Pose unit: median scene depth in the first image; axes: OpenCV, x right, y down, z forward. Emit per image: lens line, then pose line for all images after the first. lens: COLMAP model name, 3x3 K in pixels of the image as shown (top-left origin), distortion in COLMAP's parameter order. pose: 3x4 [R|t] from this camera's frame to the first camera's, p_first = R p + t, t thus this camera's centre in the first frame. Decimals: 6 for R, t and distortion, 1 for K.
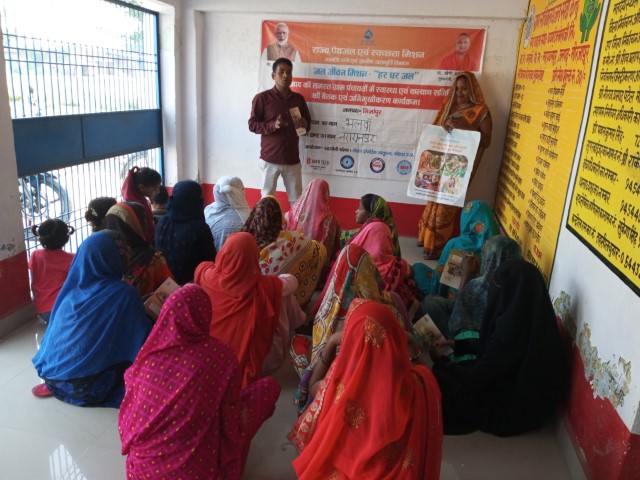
lens RADIAL K [[493.5, 0, 320.0], [0, 493.5, 240.0], [0, 0, 1]] dist [0.000314, -0.083365]
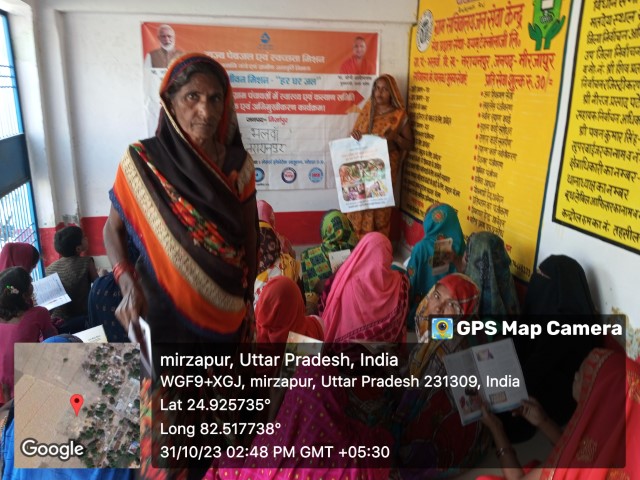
lens RADIAL K [[493.5, 0, 320.0], [0, 493.5, 240.0], [0, 0, 1]] dist [0.000314, -0.083365]
pose [[0.918391, -0.144471, 0.368357, -0.207237], [0.143200, 0.989210, 0.030946, -0.050933], [-0.368853, 0.024328, 0.929169, 0.098052]]
